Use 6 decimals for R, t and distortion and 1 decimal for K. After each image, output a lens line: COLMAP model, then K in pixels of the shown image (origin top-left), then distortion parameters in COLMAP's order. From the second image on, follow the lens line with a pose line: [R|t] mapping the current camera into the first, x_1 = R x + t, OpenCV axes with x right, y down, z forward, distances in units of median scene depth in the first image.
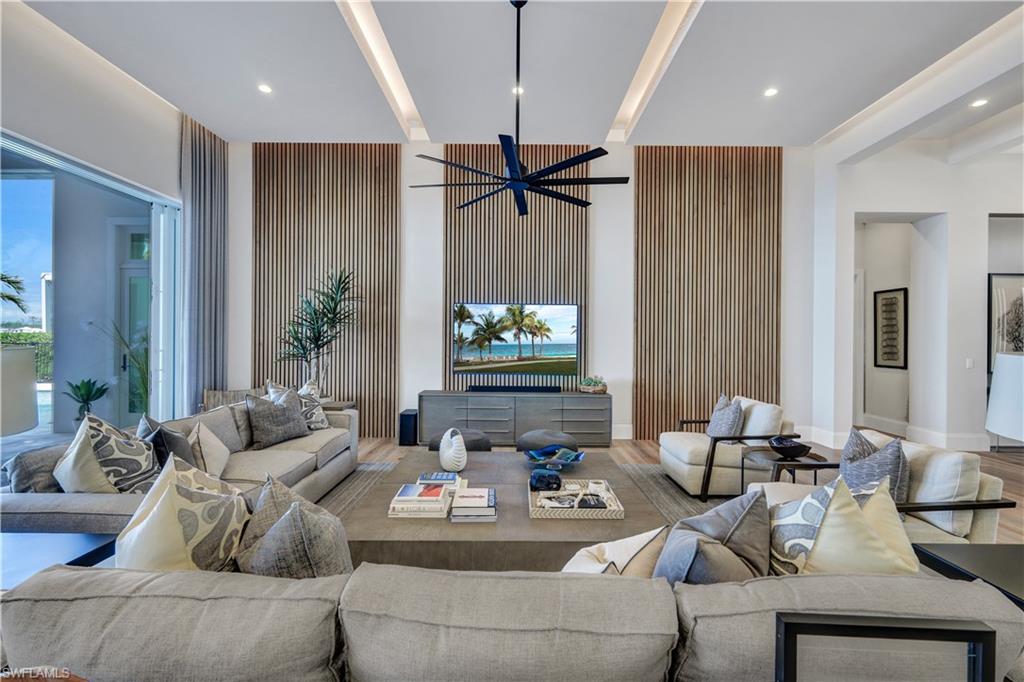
lens RADIAL K [[448.6, 0, 514.4], [0, 448.6, 337.7], [0, 0, 1]] dist [-0.000580, 0.000209]
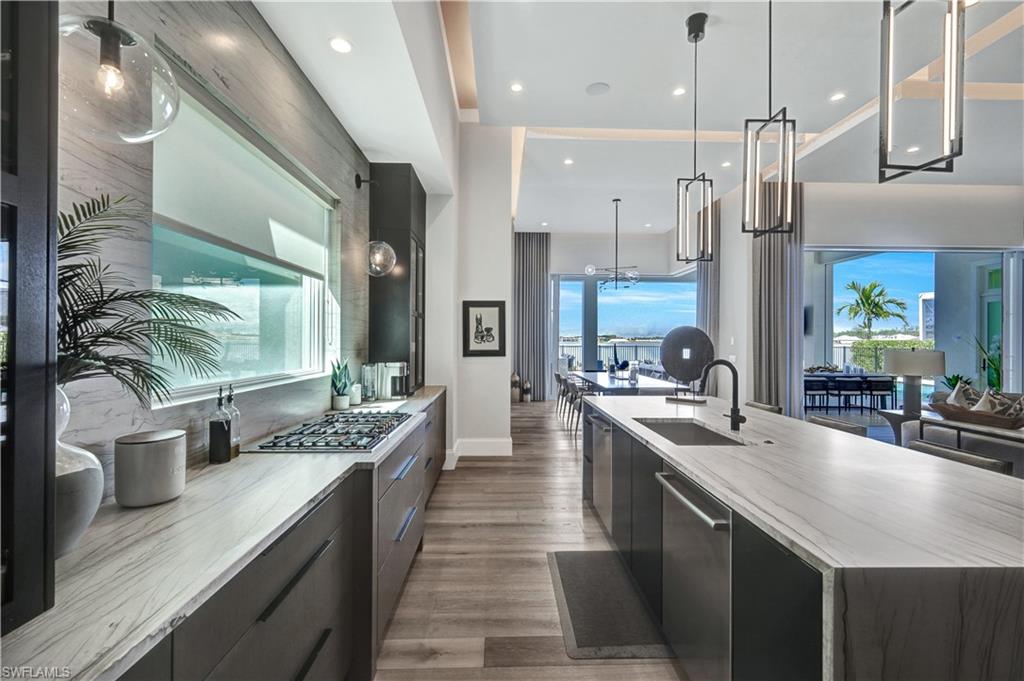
lens RADIAL K [[448.6, 0, 514.4], [0, 448.6, 337.2], [0, 0, 1]] dist [-0.000580, 0.000209]
pose [[0.035981, -0.008269, -0.999318, 0.503158], [-0.005316, 0.999950, -0.008466, -0.010484], [0.999338, 0.005617, 0.035935, -0.543131]]
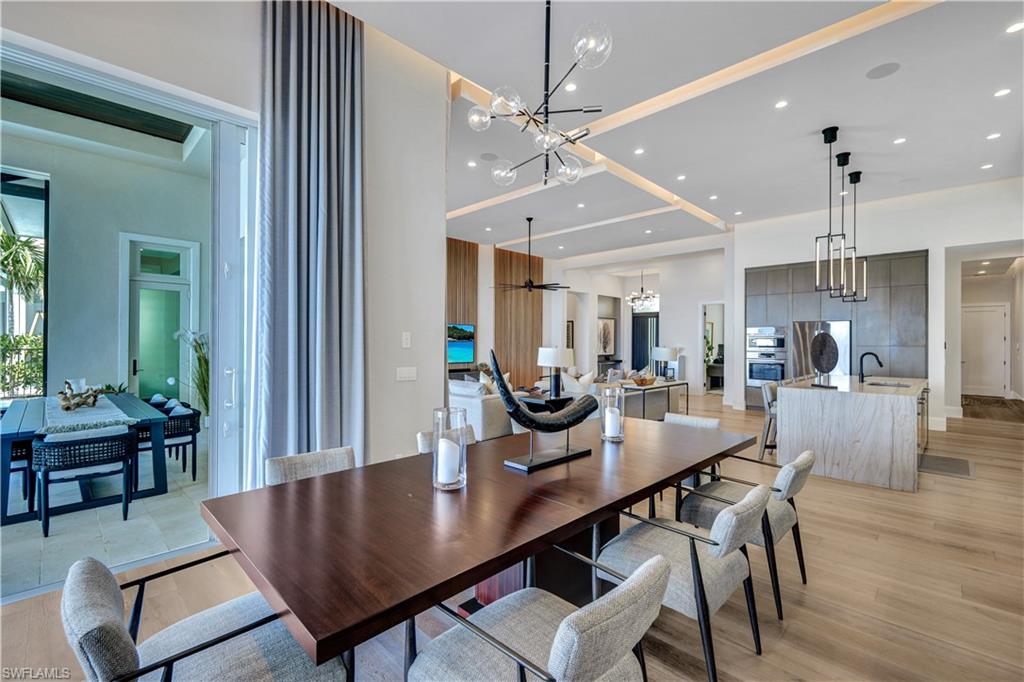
lens RADIAL K [[448.6, 0, 514.4], [0, 448.6, 337.7], [0, 0, 1]] dist [-0.000580, 0.000209]
pose [[0.698785, 0.004541, 0.715317, -1.125002], [-0.002453, 0.999989, -0.003952, -0.015210], [-0.715328, 0.001007, 0.698789, -0.459209]]
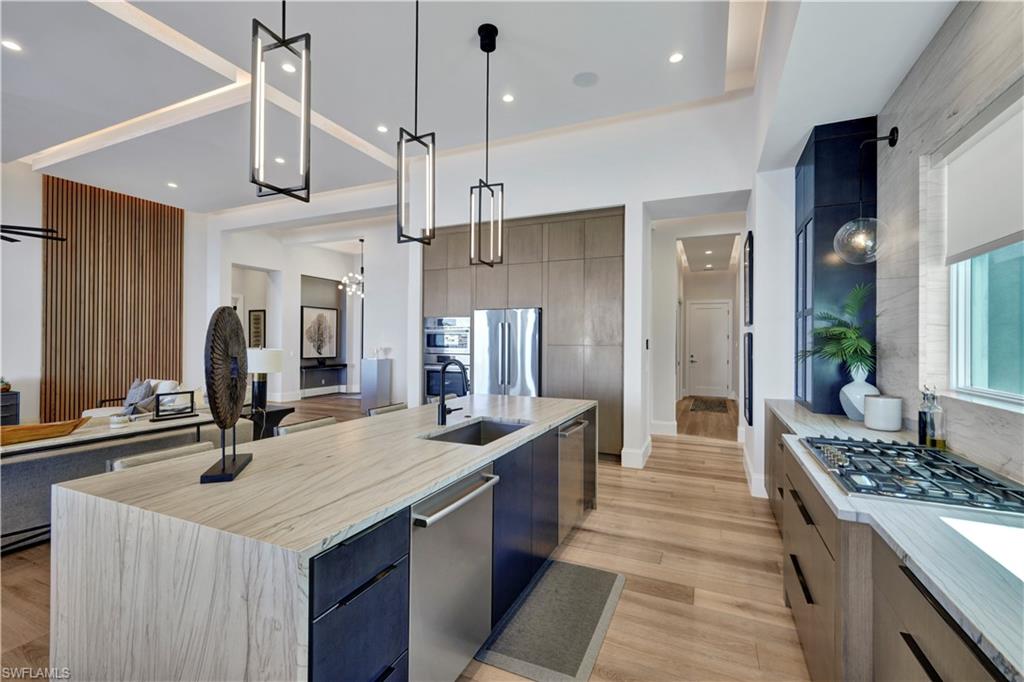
lens RADIAL K [[448.6, 0, 514.4], [0, 448.6, 337.7], [0, 0, 1]] dist [-0.000580, 0.000209]
pose [[0.404568, 0.004219, 0.914498, -0.295456], [-0.005120, 0.999984, -0.002349, -0.010776], [-0.914493, -0.003732, 0.404583, -0.567684]]
